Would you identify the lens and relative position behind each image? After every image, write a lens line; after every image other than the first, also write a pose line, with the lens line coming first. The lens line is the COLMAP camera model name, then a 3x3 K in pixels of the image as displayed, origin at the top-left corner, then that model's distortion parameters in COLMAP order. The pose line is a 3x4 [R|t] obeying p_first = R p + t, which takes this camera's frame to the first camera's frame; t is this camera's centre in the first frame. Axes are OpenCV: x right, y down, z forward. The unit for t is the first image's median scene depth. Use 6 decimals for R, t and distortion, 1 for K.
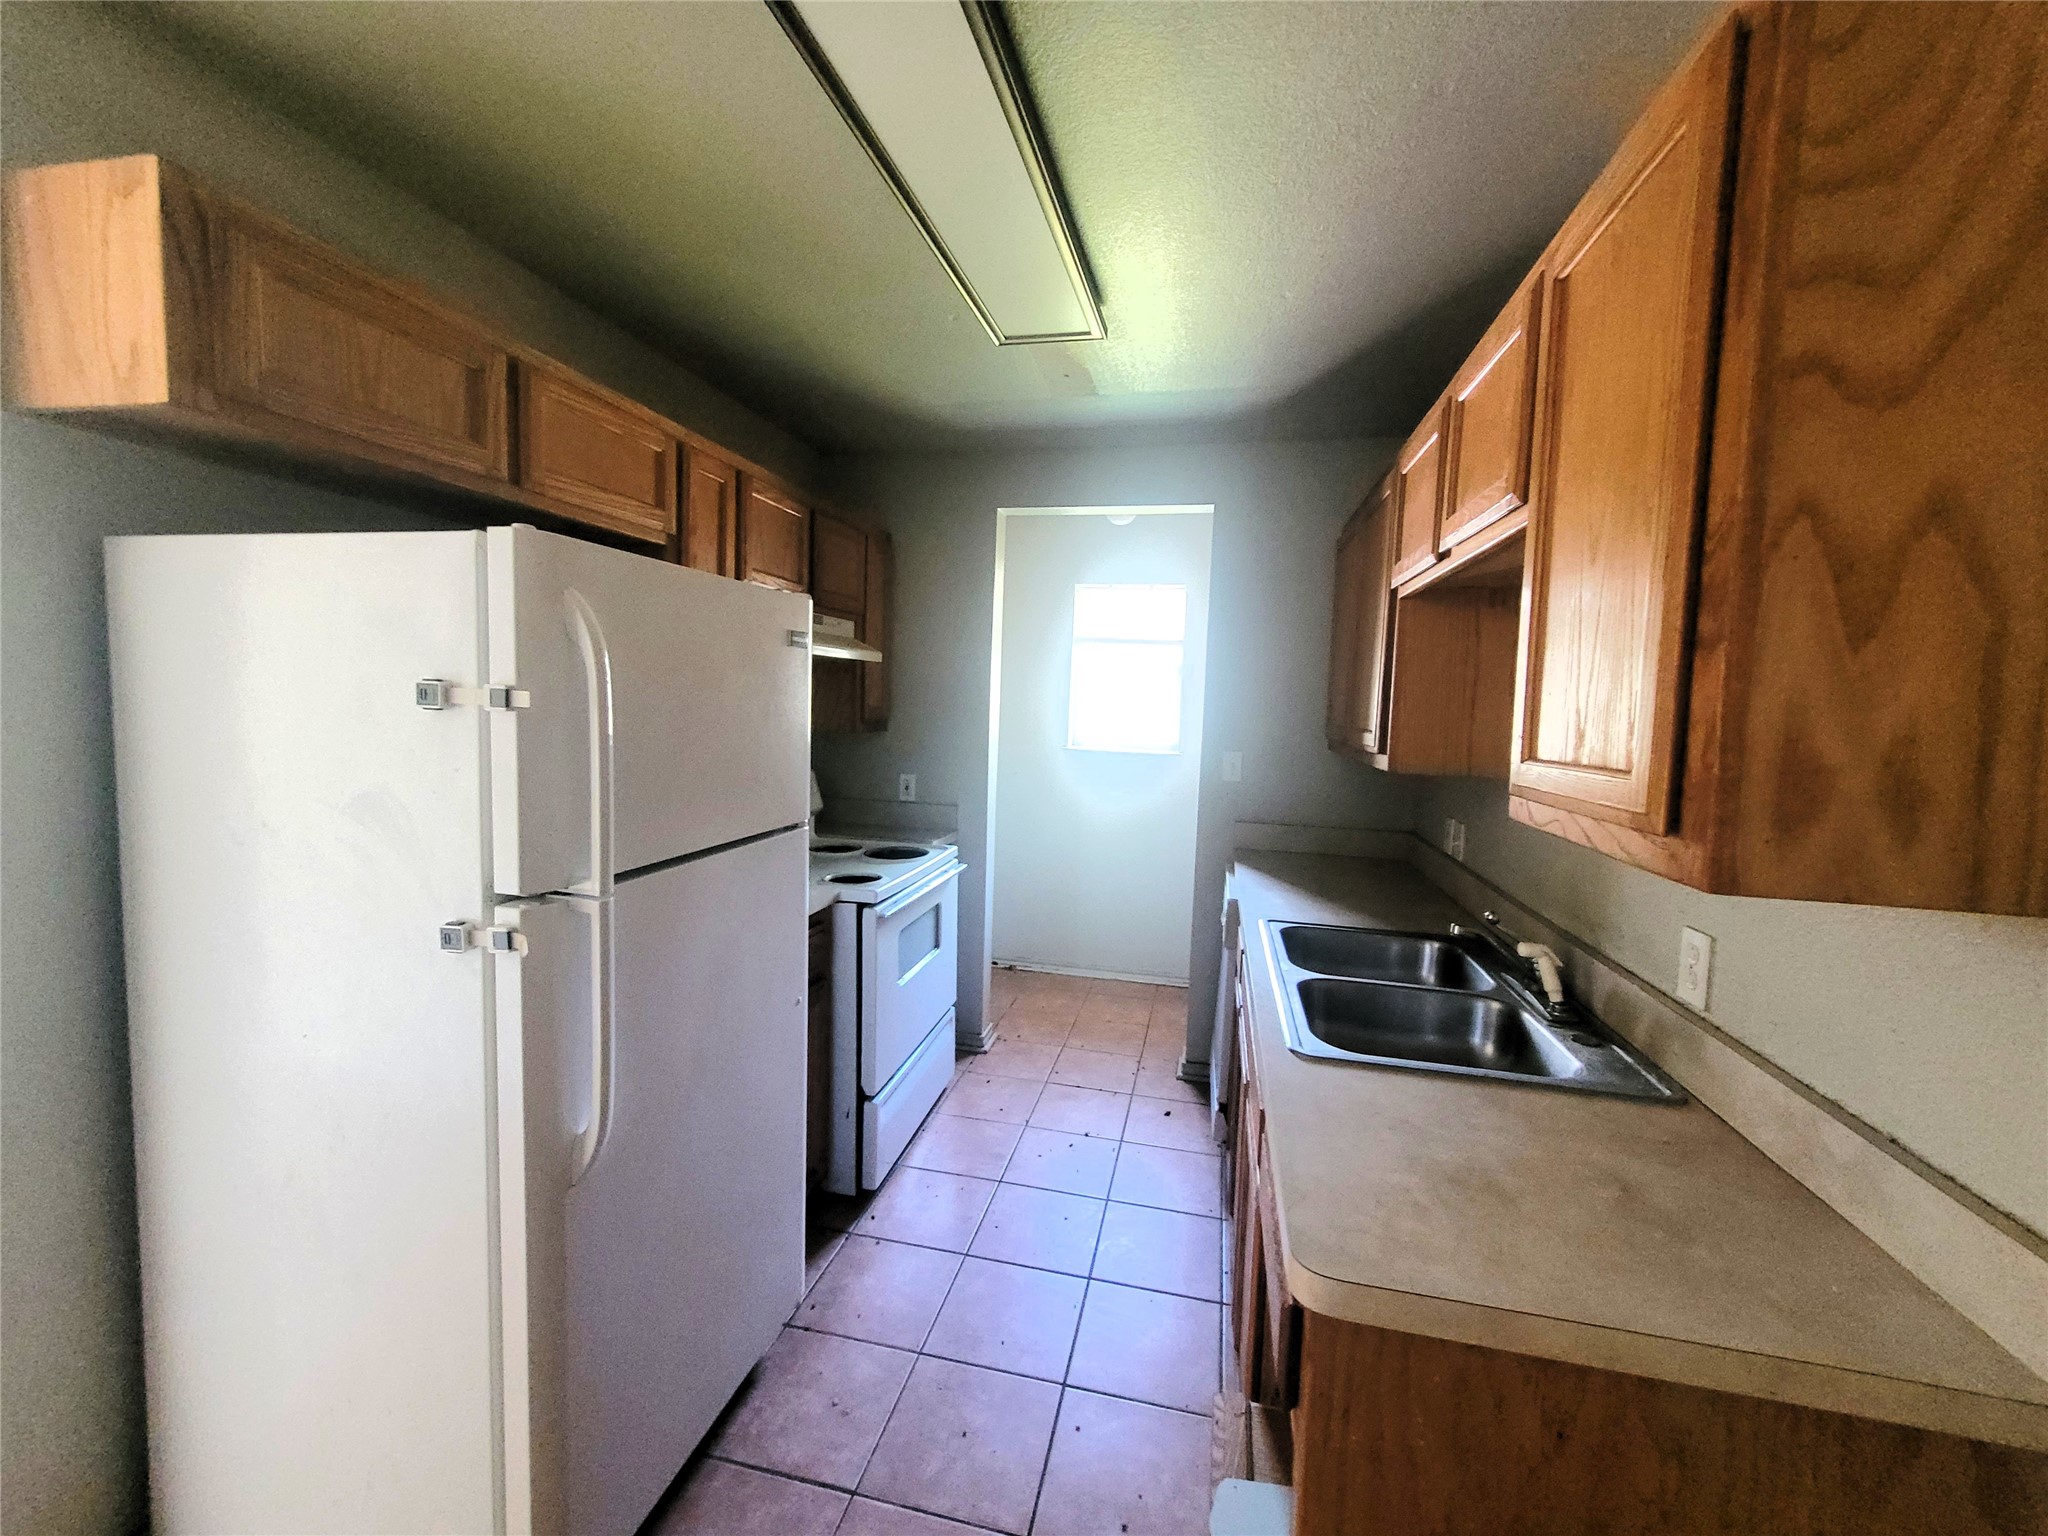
lens RADIAL K [[796.1, 0, 1026.6], [0, 796.1, 759.3], [0, 0, 1]] dist [-0.001114, -0.000585]
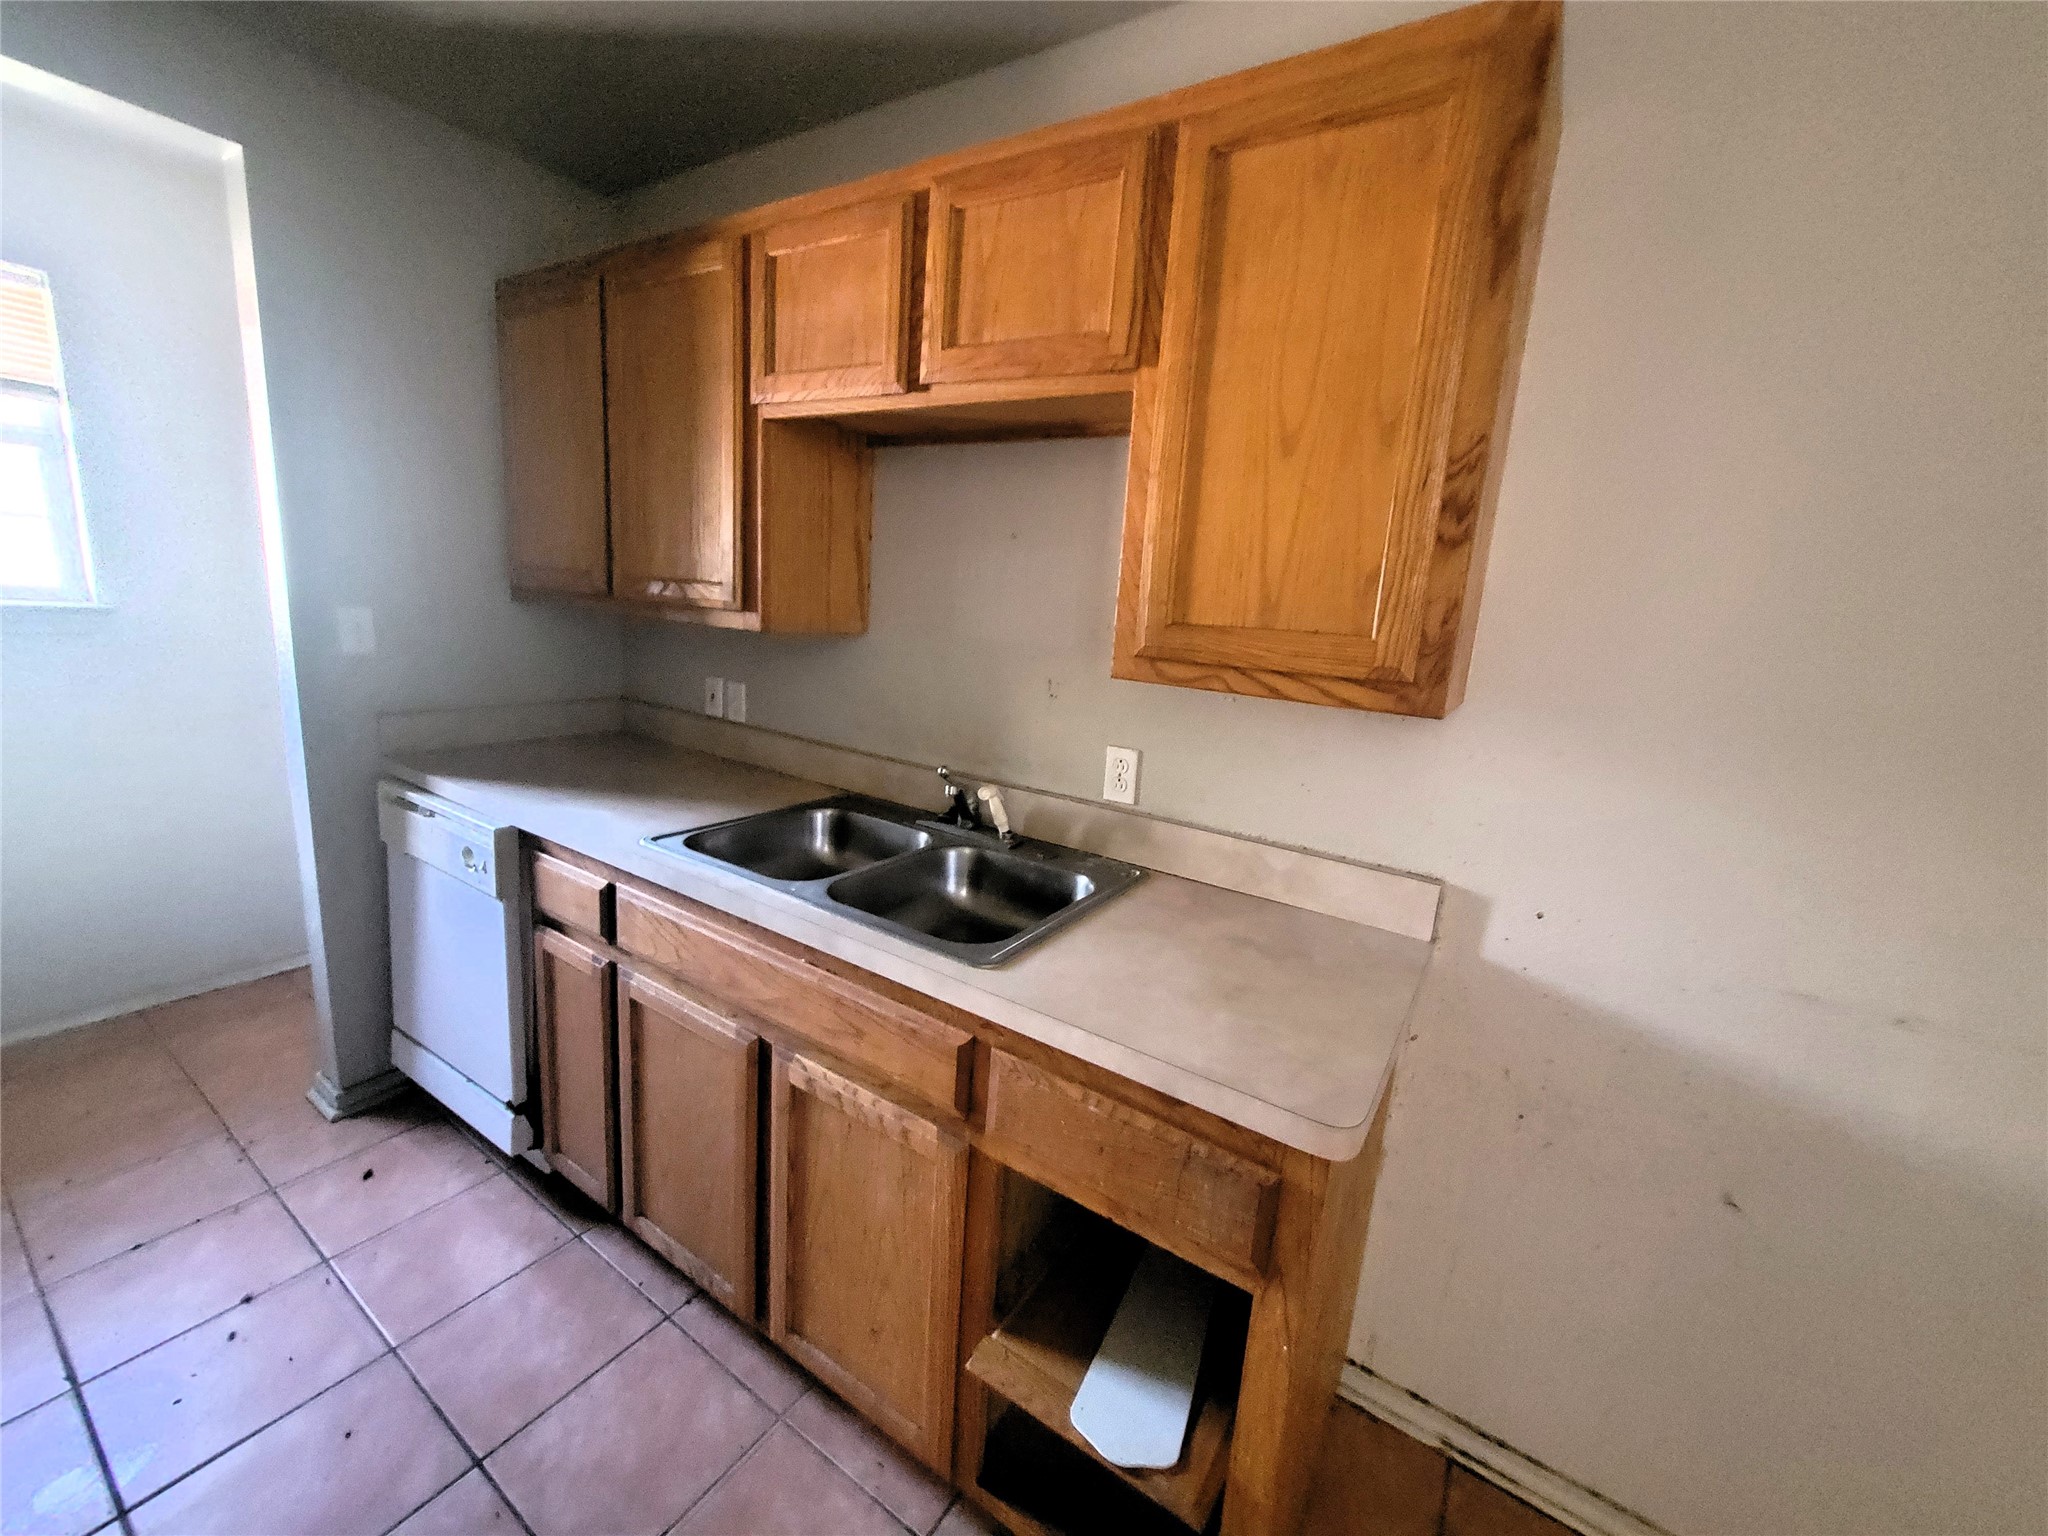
lens RADIAL K [[796.1, 0, 1043.8], [0, 796.1, 755.4], [0, 0, 1]] dist [-0.001114, -0.000585]
pose [[0.328062, -0.184913, 0.926382, -0.205082], [0.005719, 0.981025, 0.193795, -0.013838], [-0.944639, -0.058279, 0.322894, 0.334191]]
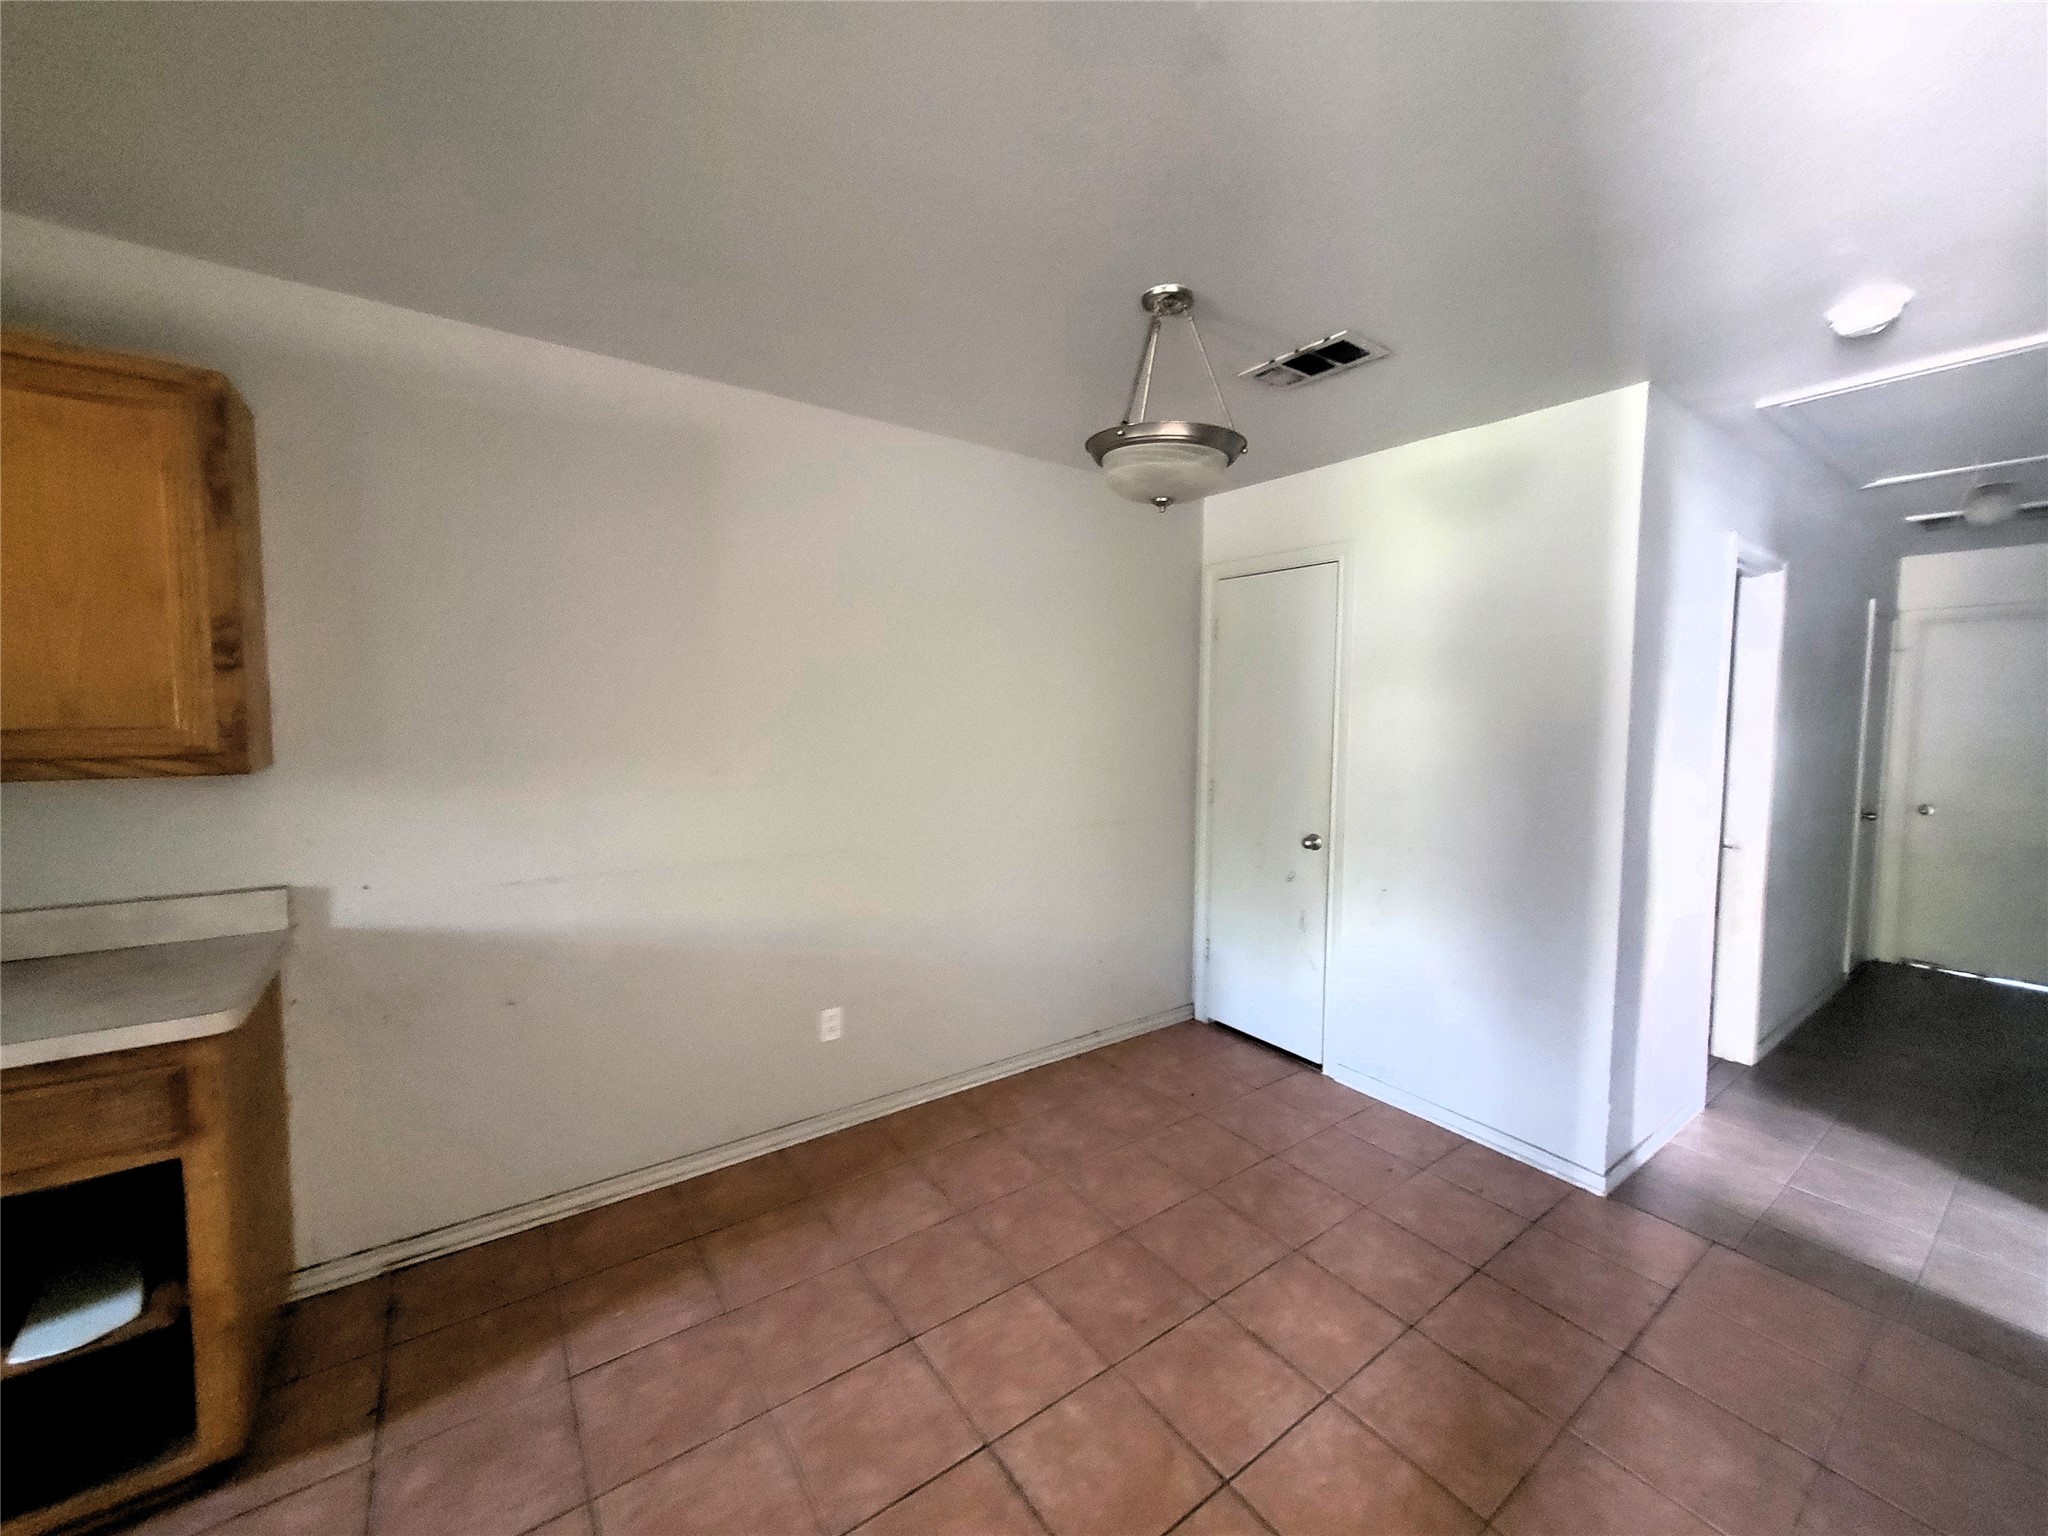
lens RADIAL K [[796.1, 0, 1007.5], [0, 796.1, 754.3], [0, 0, 1]] dist [-0.001114, -0.000585]
pose [[-0.748838, -0.091554, 0.656399, -0.641370], [0.005427, 0.989532, 0.144210, -0.057338], [-0.662731, 0.111552, -0.740502, 0.342425]]
